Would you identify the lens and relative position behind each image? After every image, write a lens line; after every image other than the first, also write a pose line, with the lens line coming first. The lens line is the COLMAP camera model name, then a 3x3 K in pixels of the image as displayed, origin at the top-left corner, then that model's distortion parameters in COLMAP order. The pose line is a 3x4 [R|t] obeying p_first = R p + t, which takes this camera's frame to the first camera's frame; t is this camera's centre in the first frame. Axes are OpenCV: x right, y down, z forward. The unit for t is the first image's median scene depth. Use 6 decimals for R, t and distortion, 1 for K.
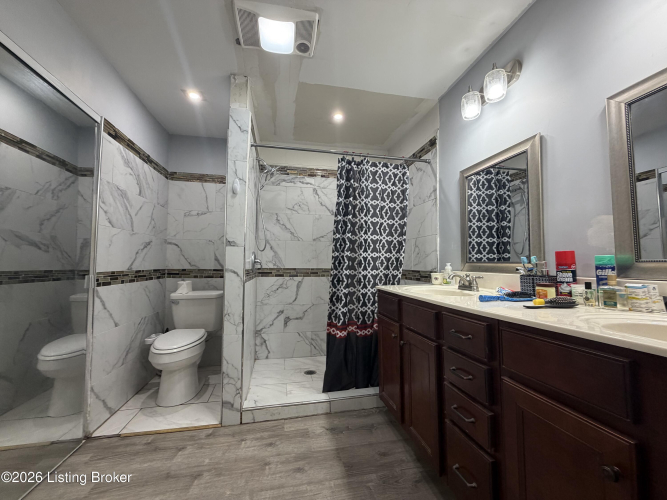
lens RADIAL K [[265.6, 0, 333.8], [0, 265.6, 250.2], [0, 0, 1]] dist [0.000616, -0.000165]
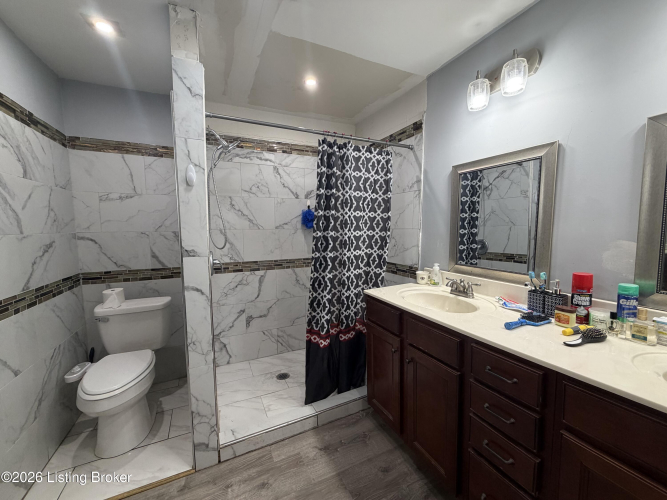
lens RADIAL K [[265.6, 0, 333.8], [0, 265.6, 250.6], [0, 0, 1]] dist [0.000616, -0.000165]
pose [[0.970705, -0.033058, 0.237991, -0.146048], [0.000172, 0.990586, 0.136892, -0.118495], [-0.240276, -0.132841, 0.961572, 0.151287]]
